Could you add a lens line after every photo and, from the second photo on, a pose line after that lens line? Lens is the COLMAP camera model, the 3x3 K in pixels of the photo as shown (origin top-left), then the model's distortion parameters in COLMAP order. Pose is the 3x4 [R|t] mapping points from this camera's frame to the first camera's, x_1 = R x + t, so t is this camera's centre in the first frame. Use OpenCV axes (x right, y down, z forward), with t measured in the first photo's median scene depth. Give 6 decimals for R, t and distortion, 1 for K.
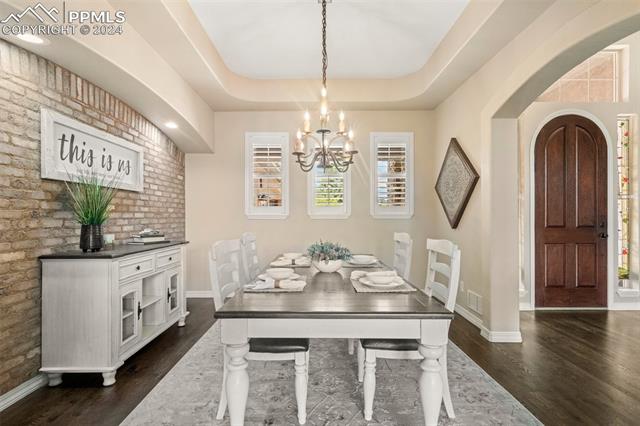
lens RADIAL K [[316.3, 0, 315.2], [0, 316.3, 214.9], [0, 0, 1]] dist [-0.003980, -0.000506]
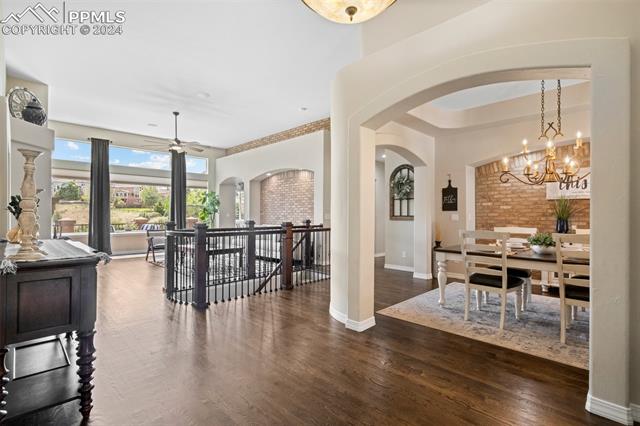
lens RADIAL K [[300.1, 0, 320.3], [0, 300.1, 213.3], [0, 0, 1]] dist [-0.000244, -0.000033]
pose [[-0.704554, -0.007907, -0.709606, 1.049351], [-0.005654, 0.999969, -0.005528, 0.005005], [0.709627, 0.000117, -0.704577, 0.740883]]
